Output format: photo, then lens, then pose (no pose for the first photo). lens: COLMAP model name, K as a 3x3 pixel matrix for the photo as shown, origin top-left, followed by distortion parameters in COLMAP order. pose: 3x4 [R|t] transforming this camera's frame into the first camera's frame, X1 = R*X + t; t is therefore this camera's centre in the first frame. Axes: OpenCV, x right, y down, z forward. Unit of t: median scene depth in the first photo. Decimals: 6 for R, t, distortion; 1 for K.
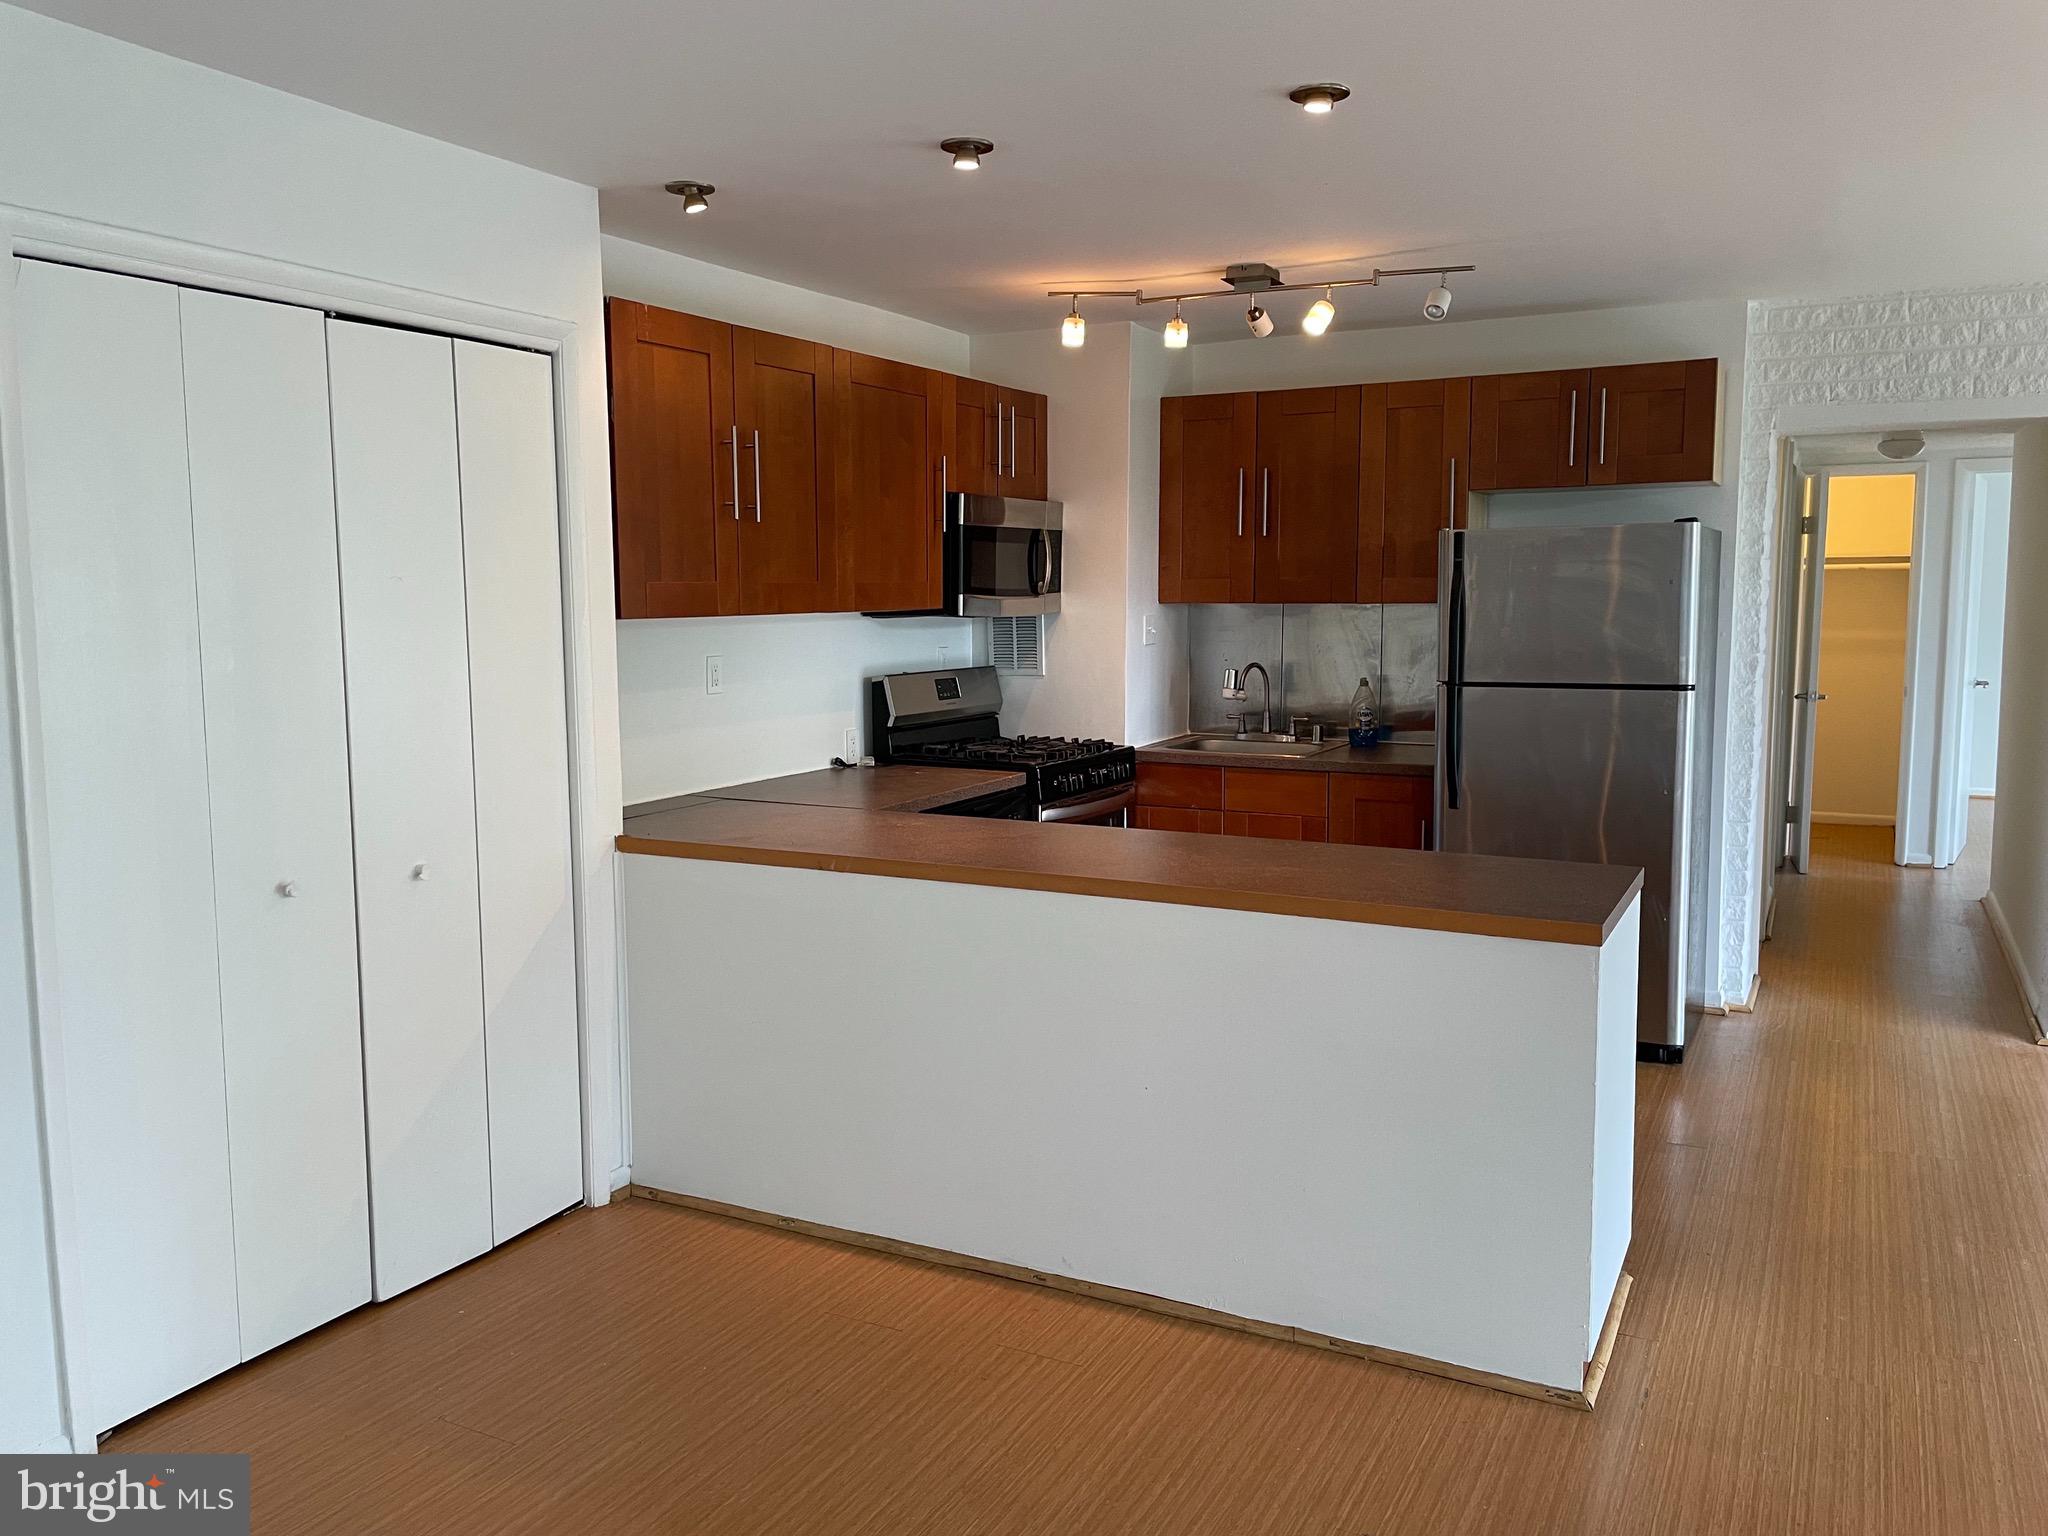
lens RADIAL K [[1539.6, 0, 1033.3], [0, 1539.6, 750.1], [0, 0, 1]] dist [0.087959, -0.125940]
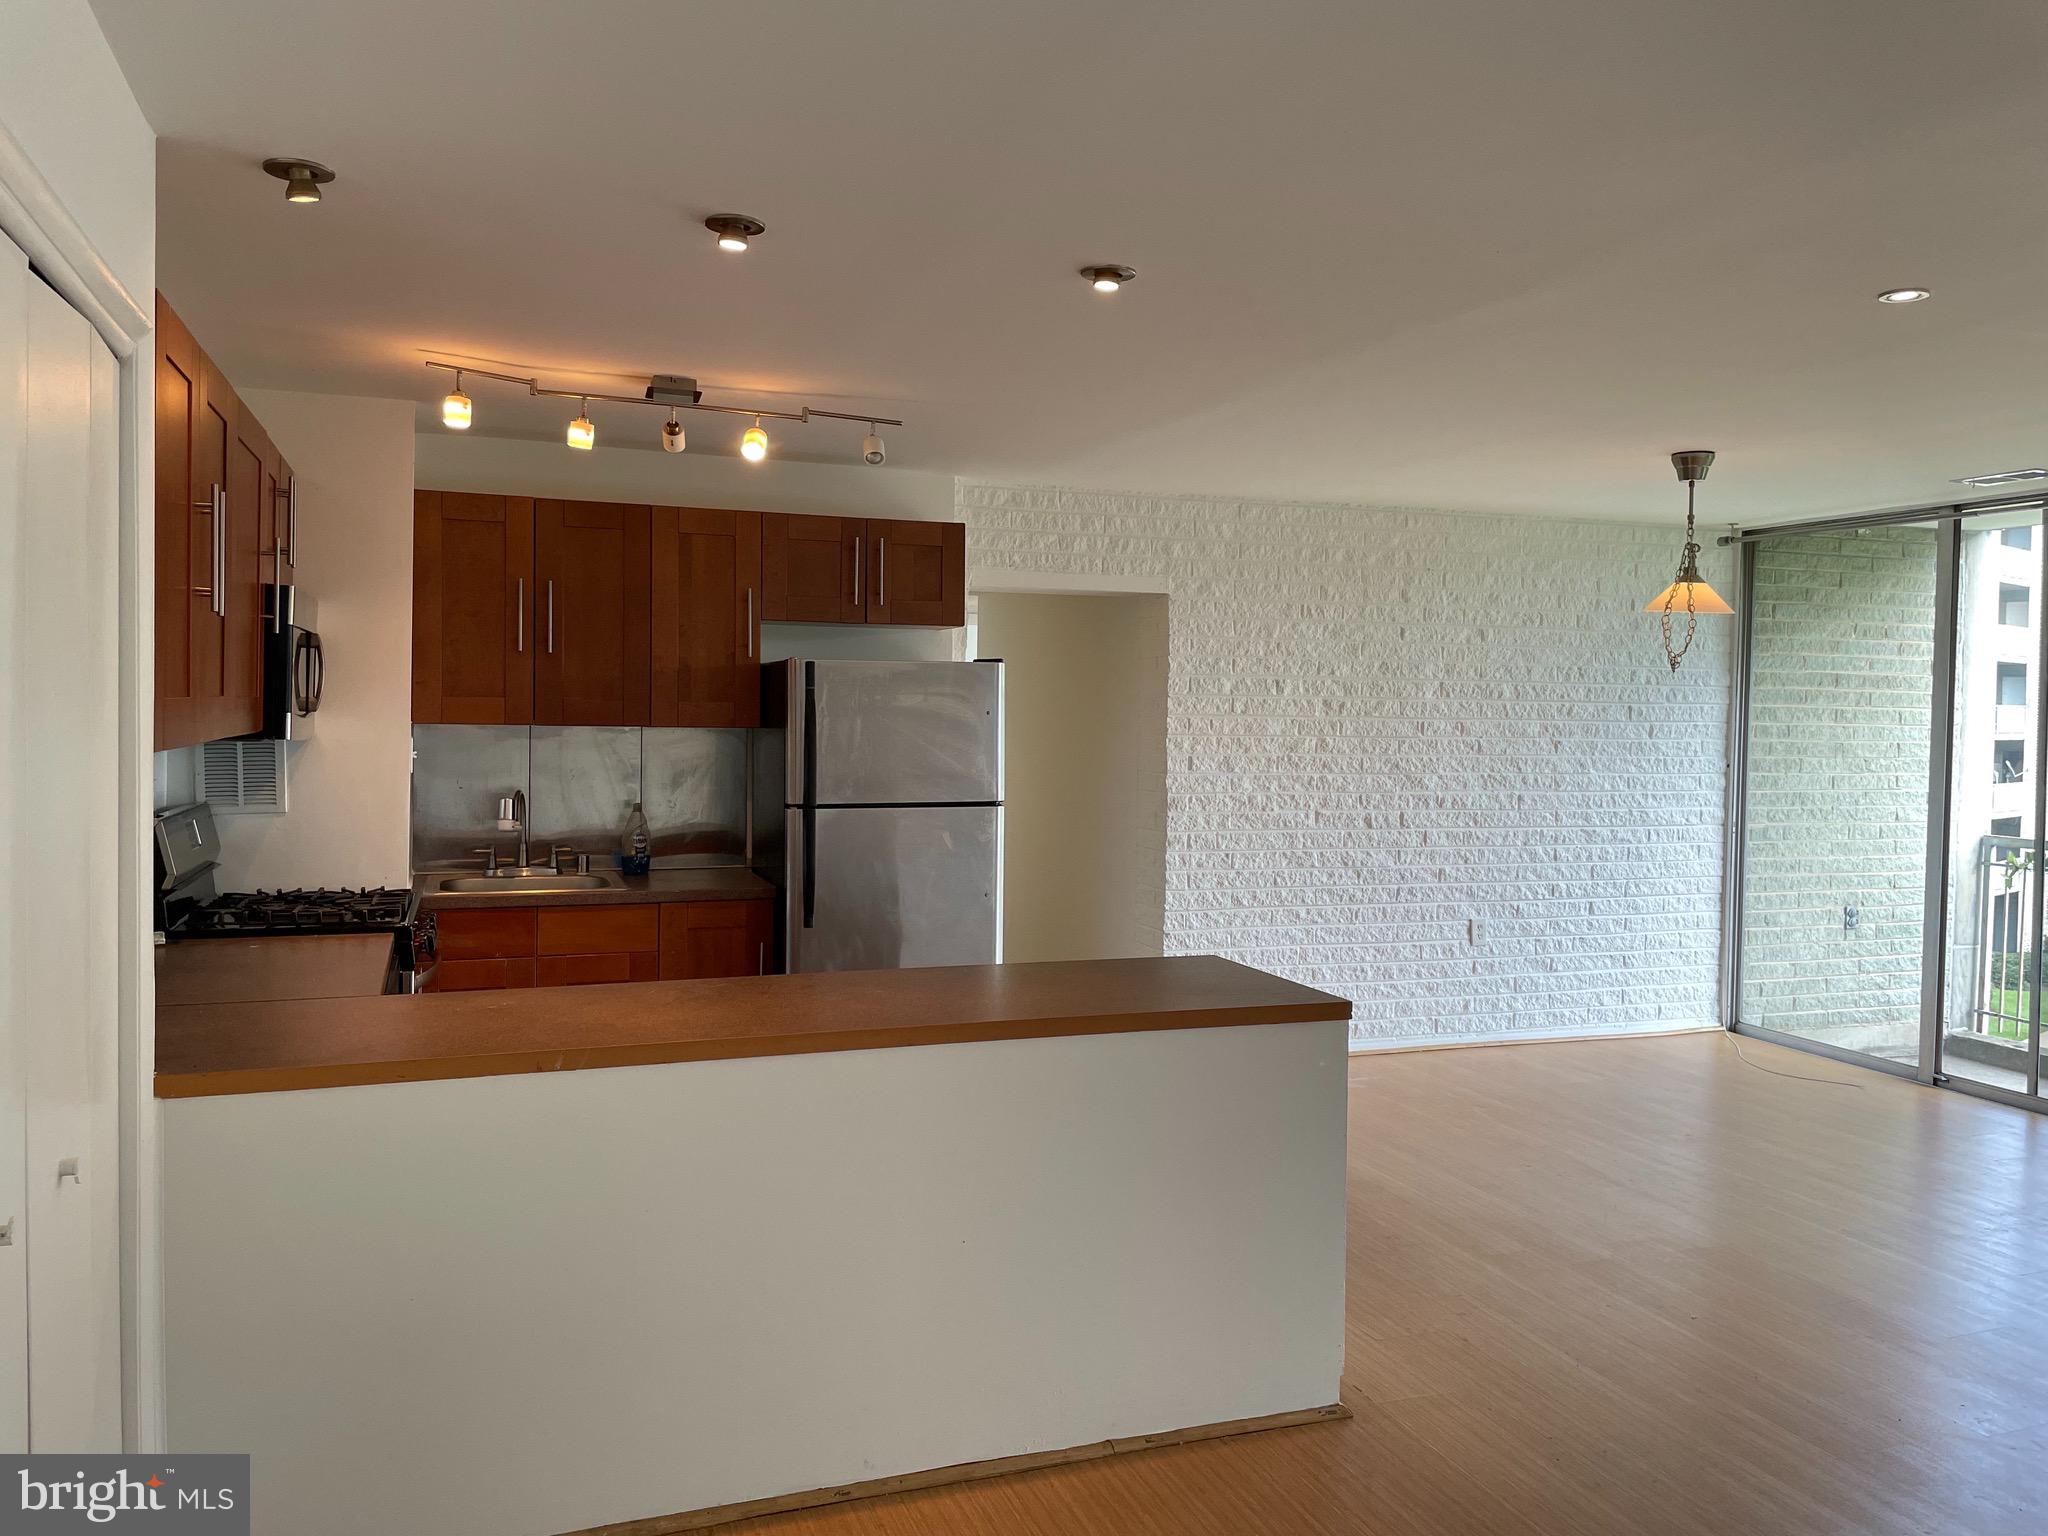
lens RADIAL K [[1536.8, 0, 1018.7], [0, 1536.8, 746.5], [0, 0, 1]] dist [0.069392, -0.104703]
pose [[0.676569, -0.003882, 0.736369, -0.364646], [0.059376, 0.997018, -0.049298, -0.021992], [-0.733981, 0.077076, 0.674782, 0.186831]]
